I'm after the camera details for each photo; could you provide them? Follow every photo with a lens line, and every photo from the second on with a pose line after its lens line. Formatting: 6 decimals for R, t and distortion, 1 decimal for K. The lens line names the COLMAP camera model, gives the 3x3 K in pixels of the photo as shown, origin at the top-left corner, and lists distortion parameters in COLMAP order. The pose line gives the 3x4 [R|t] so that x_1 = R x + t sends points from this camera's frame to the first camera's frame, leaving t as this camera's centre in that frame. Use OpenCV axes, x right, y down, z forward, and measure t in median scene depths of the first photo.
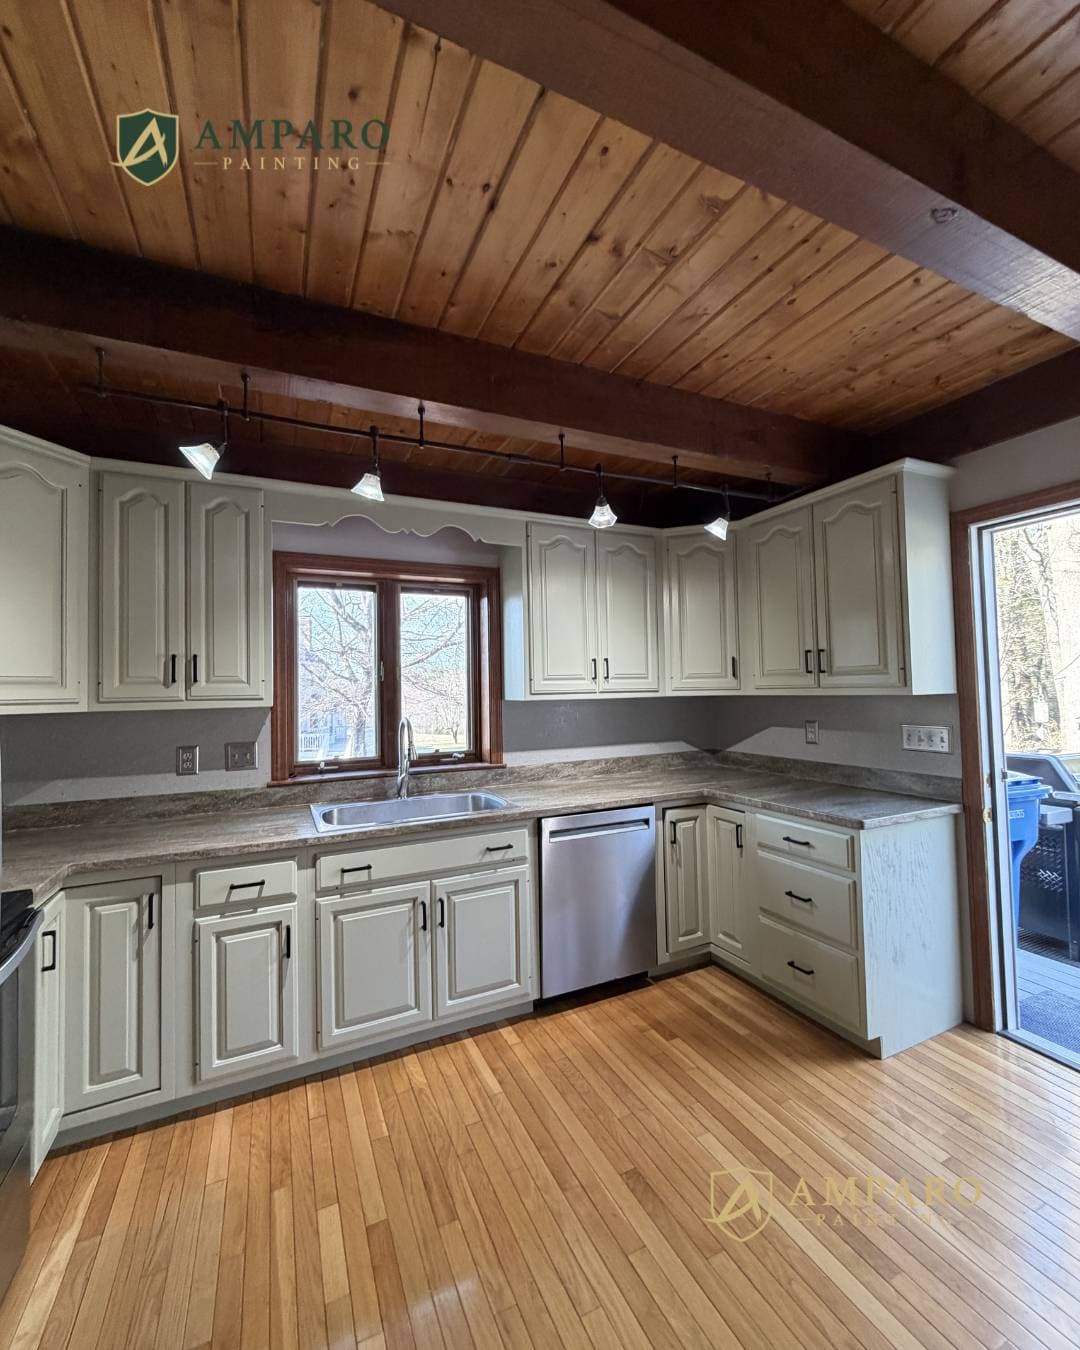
lens RADIAL K [[568.5, 0, 537.4], [0, 568.5, 672.9], [0, 0, 1]] dist [-0.000019, -0.000832]
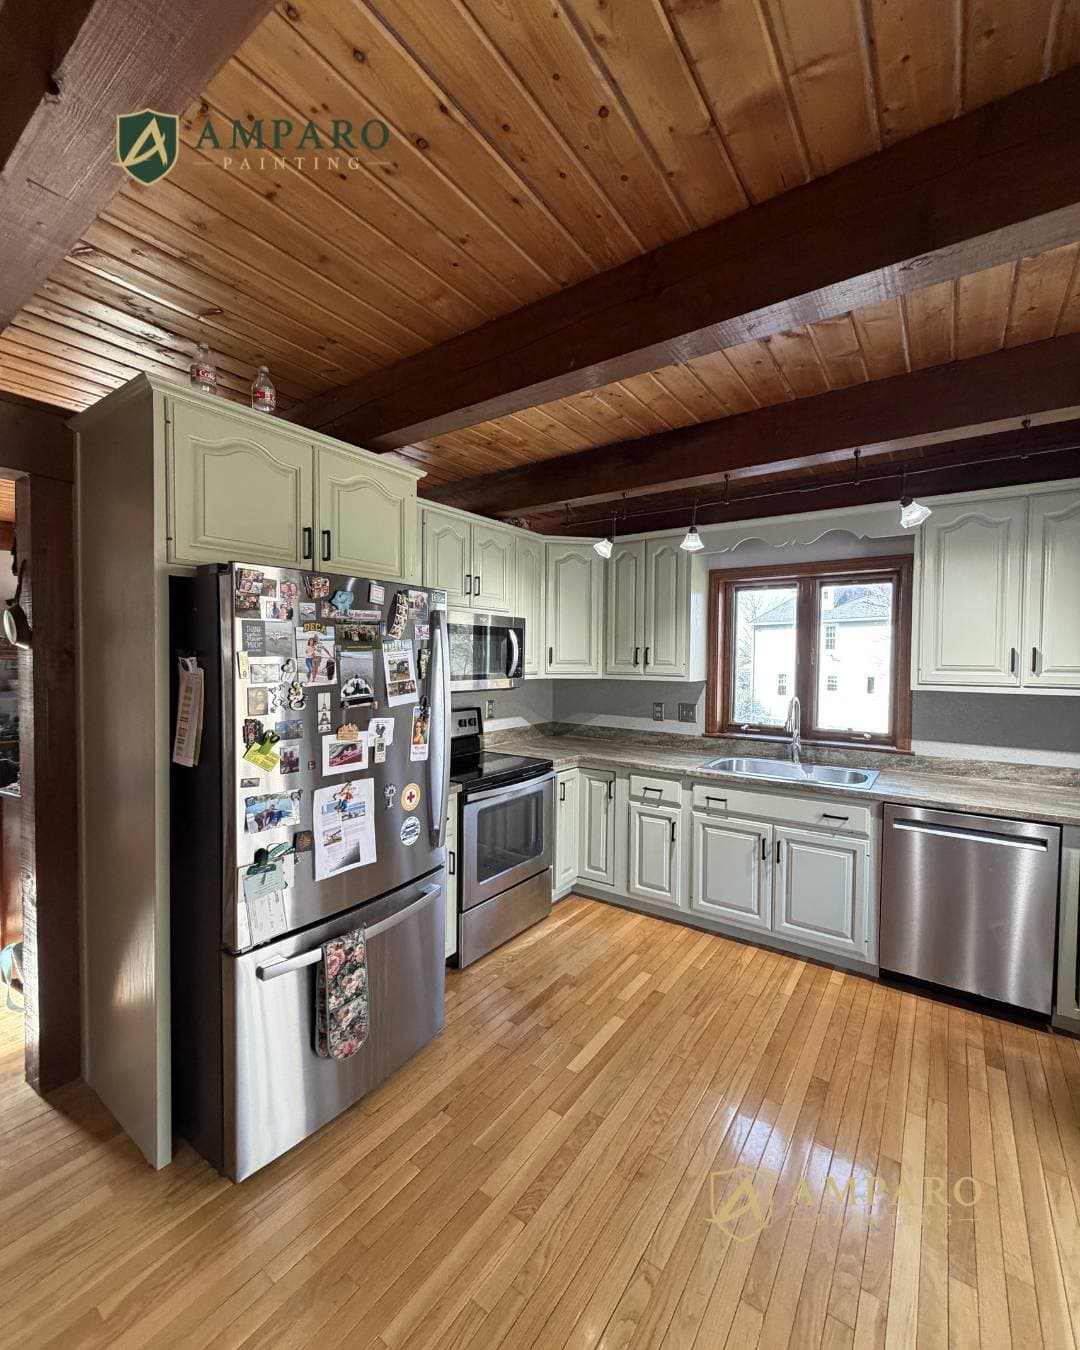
lens RADIAL K [[568.5, 0, 536.4], [0, 568.5, 673.1], [0, 0, 1]] dist [-0.000019, -0.000832]
pose [[0.493826, 0.051040, -0.868062, 0.649400], [0.010405, 0.997858, 0.064591, -0.066160], [0.869499, -0.040928, 0.492237, -0.083469]]
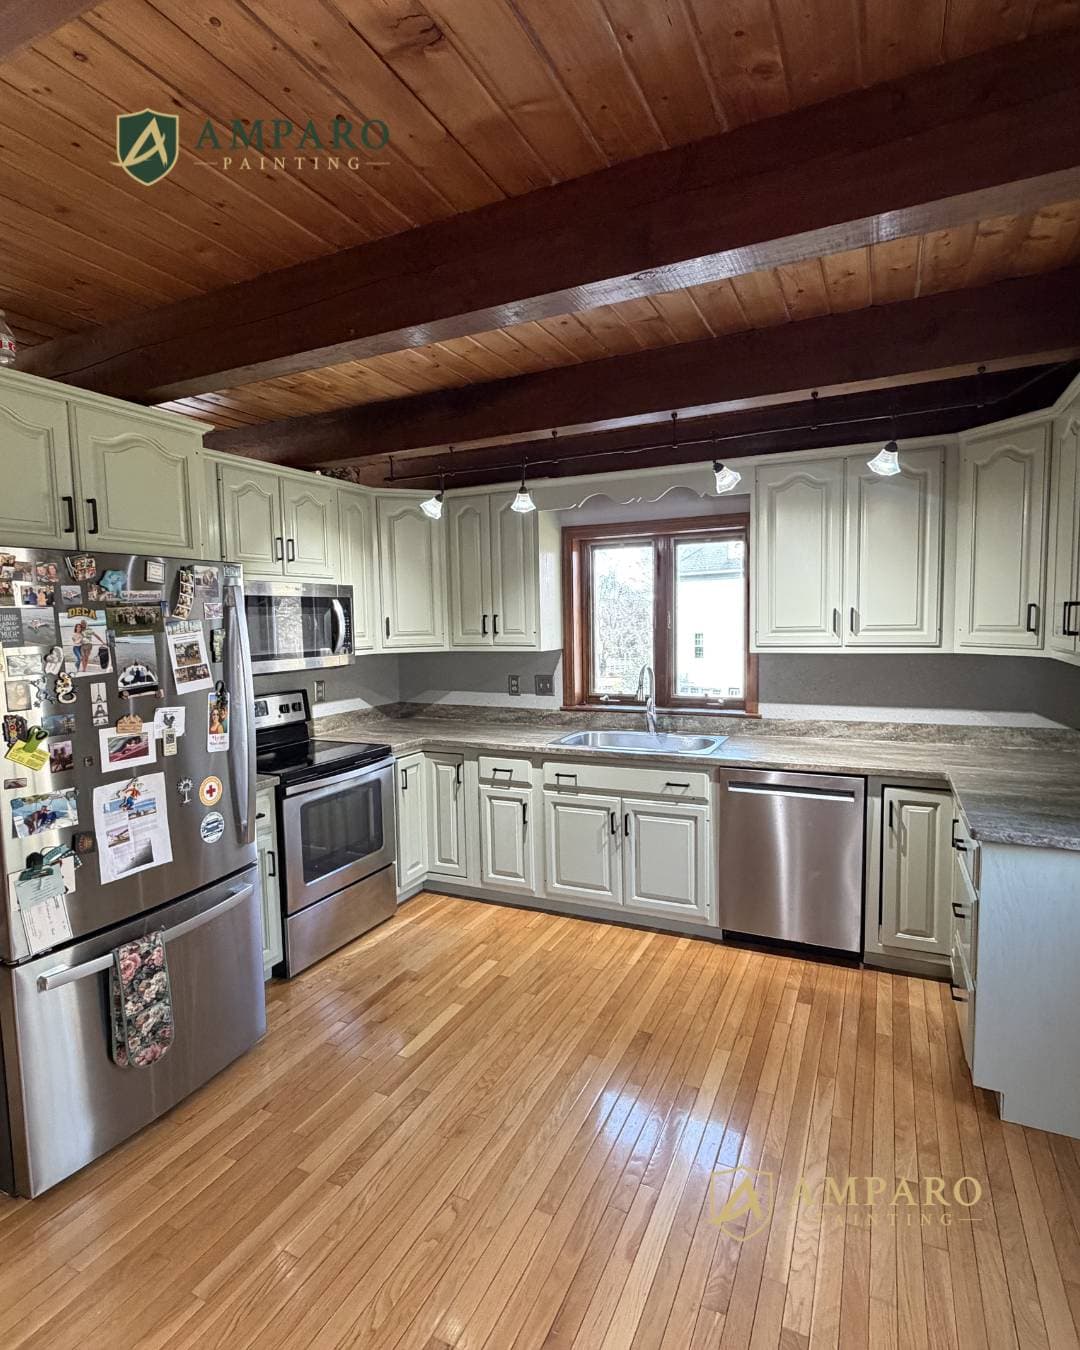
lens RADIAL K [[709.8, 0, 534.1], [0, 709.8, 677.7], [0, 0, 1]] dist [0.001777, -0.002284]
pose [[0.635289, 0.073670, -0.768752, 0.865800], [0.032478, 0.992010, 0.121905, -0.089395], [0.771591, -0.102412, 0.627821, -0.090936]]
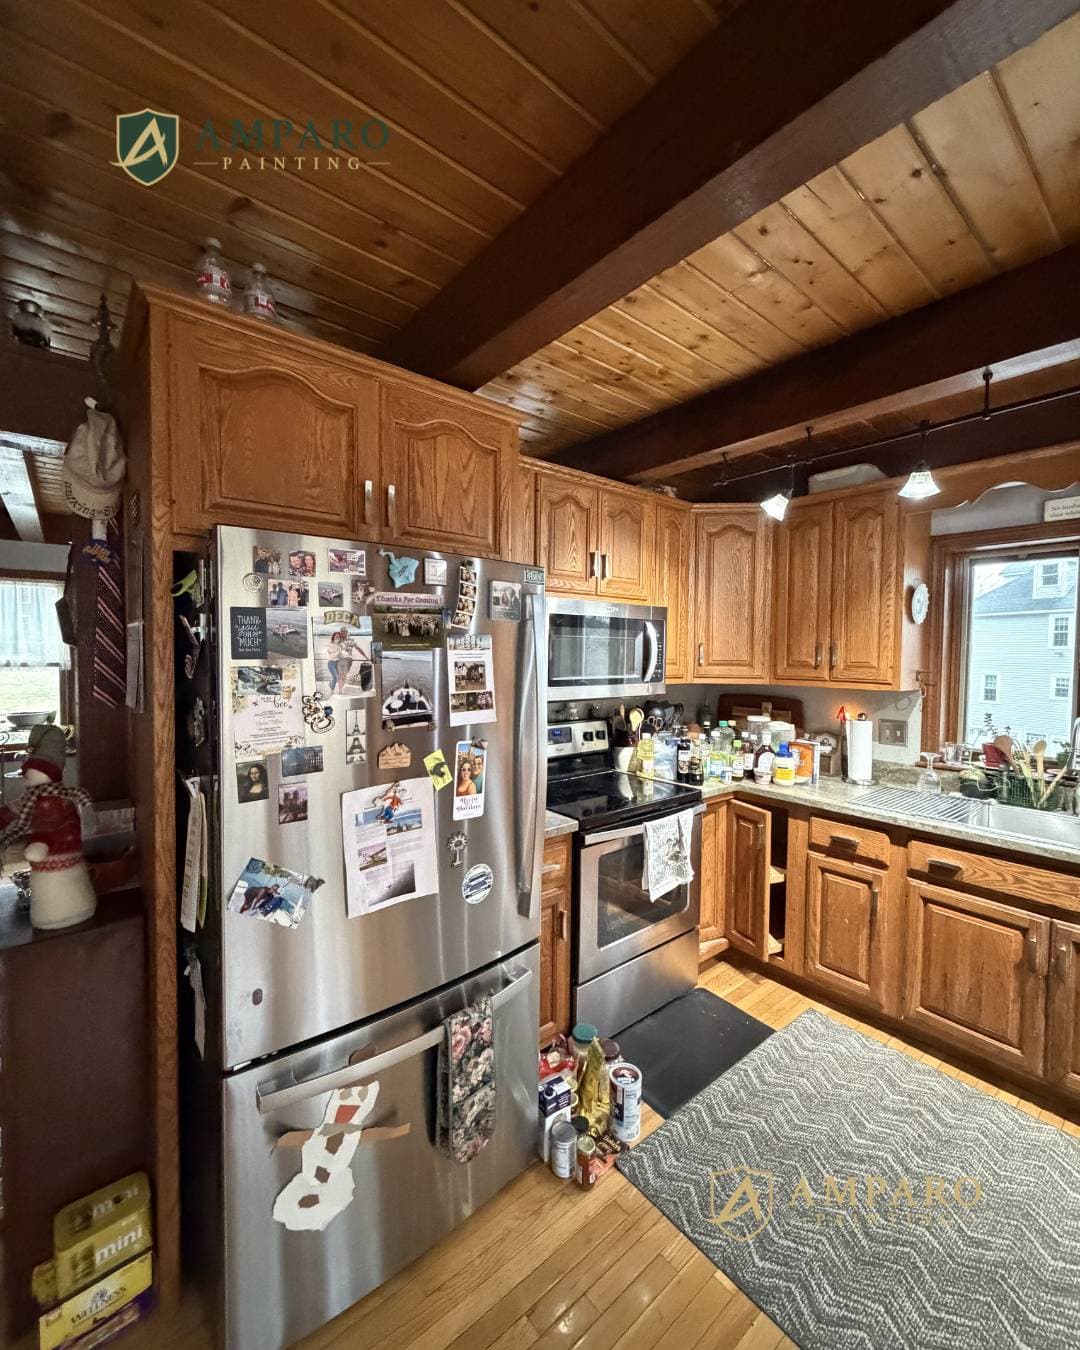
lens RADIAL K [[568.5, 0, 541.7], [0, 568.5, 671.9], [0, 0, 1]] dist [-0.000019, -0.000832]
pose [[0.251247, 0.055892, -0.966308, 0.412797], [0.018478, 0.997873, 0.062522, -0.059293], [0.967747, -0.033564, 0.249680, 0.081864]]
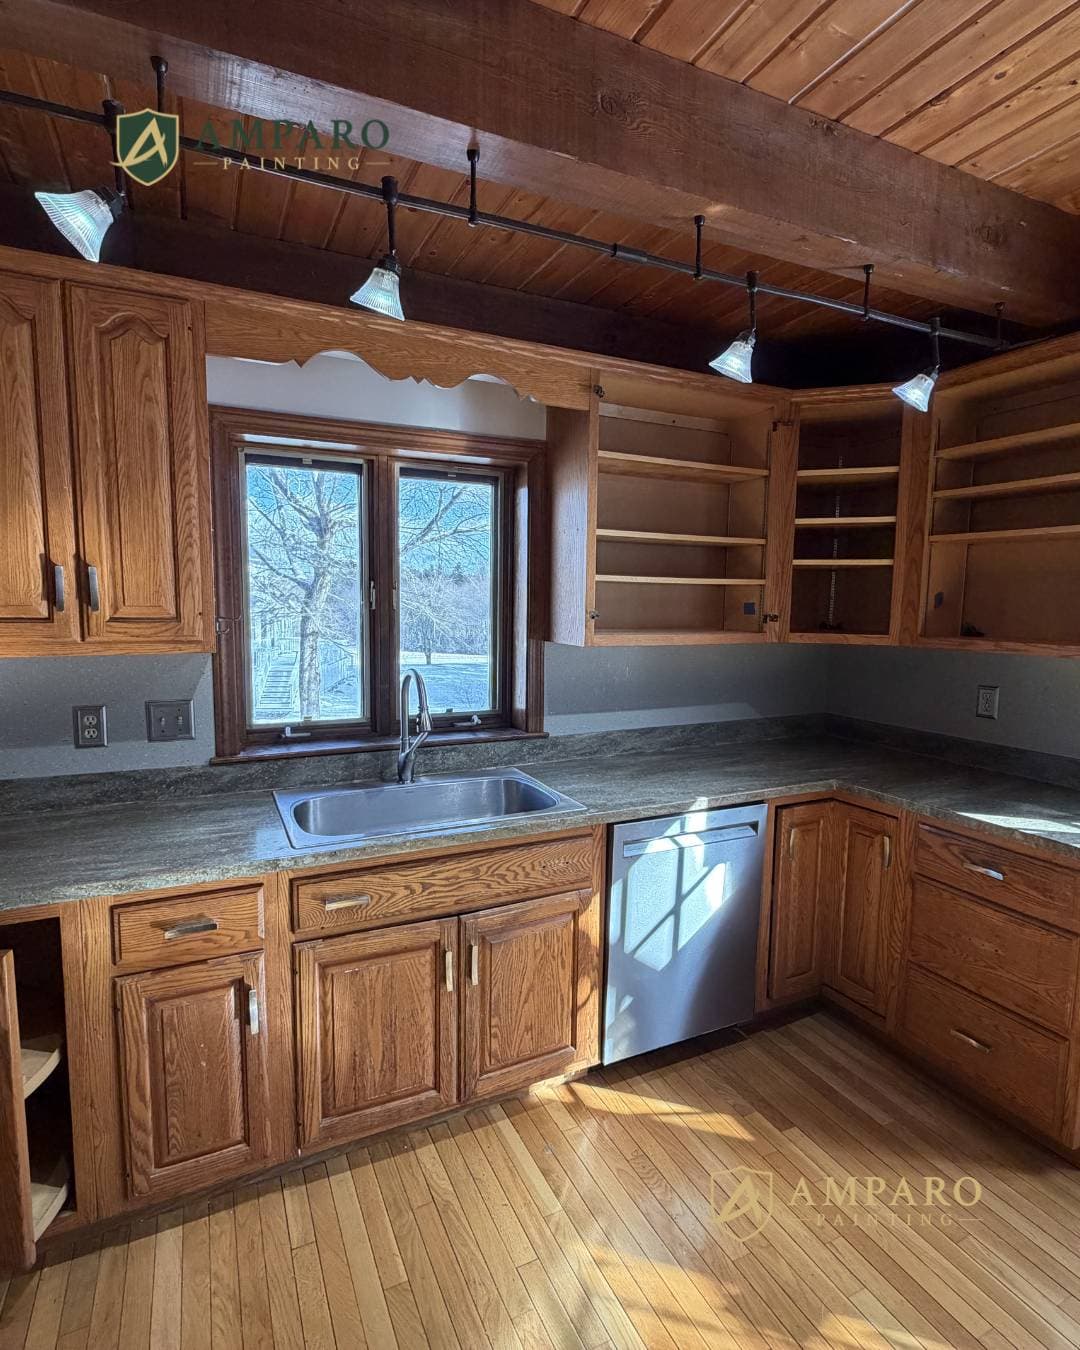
lens RADIAL K [[709.8, 0, 535.7], [0, 709.8, 676.6], [0, 0, 1]] dist [0.001777, -0.002284]
pose [[0.999494, 0.029883, 0.010859, -0.111322], [-0.031103, 0.989822, 0.138870, -0.040530], [-0.006599, -0.139137, 0.990251, 0.192683]]
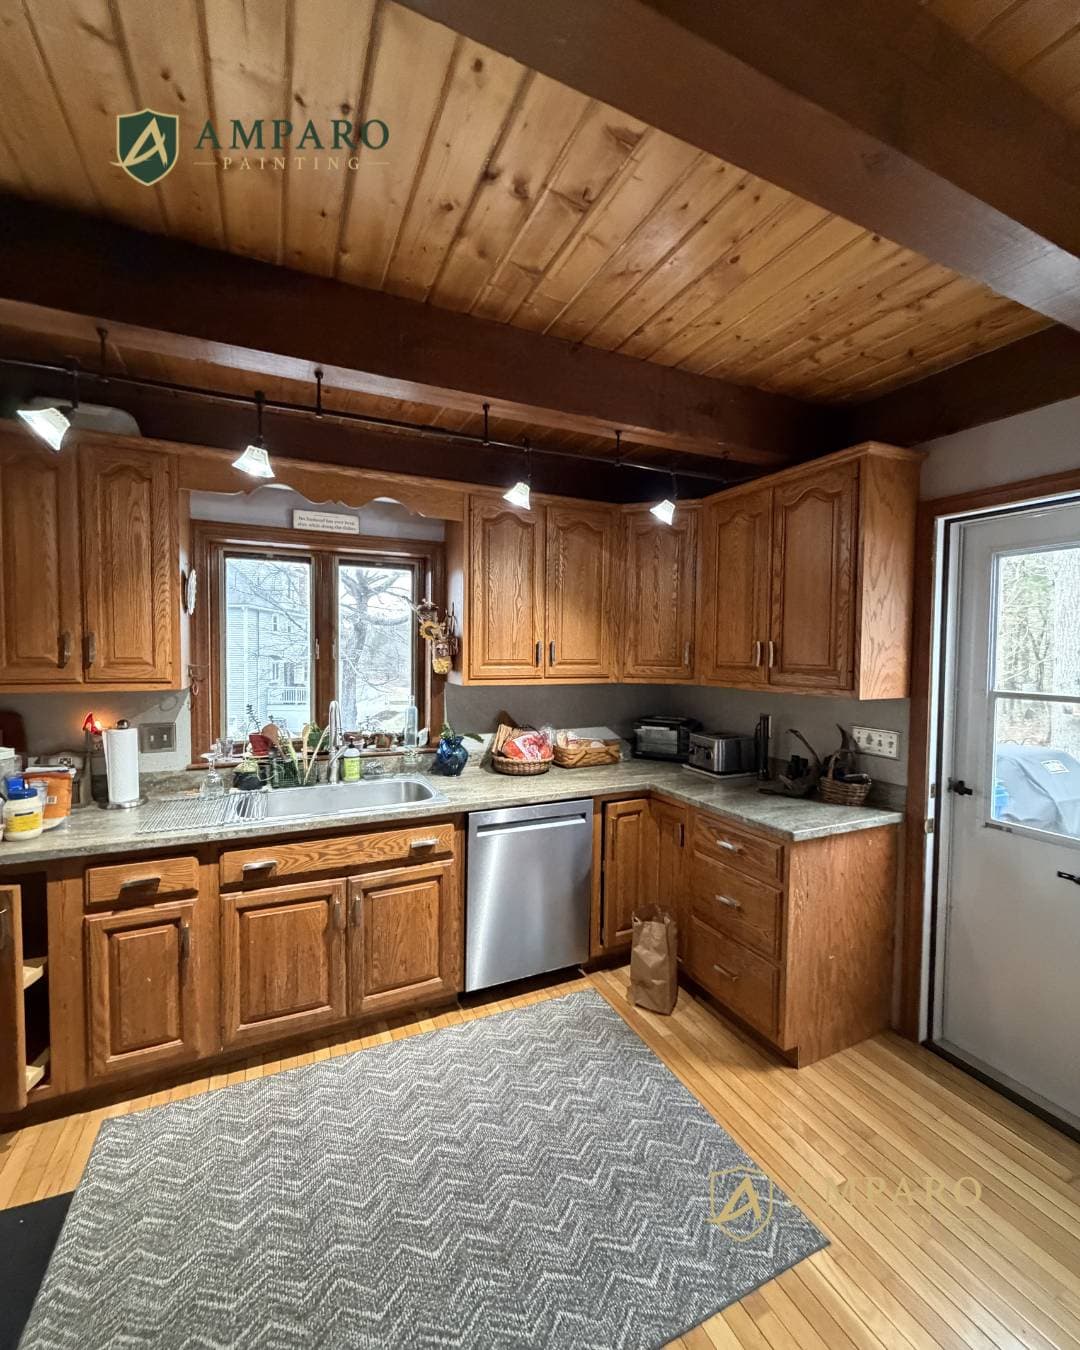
lens RADIAL K [[568.5, 0, 536.6], [0, 568.5, 672.3], [0, 0, 1]] dist [-0.000019, -0.000832]
pose [[0.999538, 0.030298, 0.002390, 0.123349], [-0.030392, 0.996790, 0.074063, -0.060186], [-0.000138, -0.074101, 0.997251, 0.065153]]
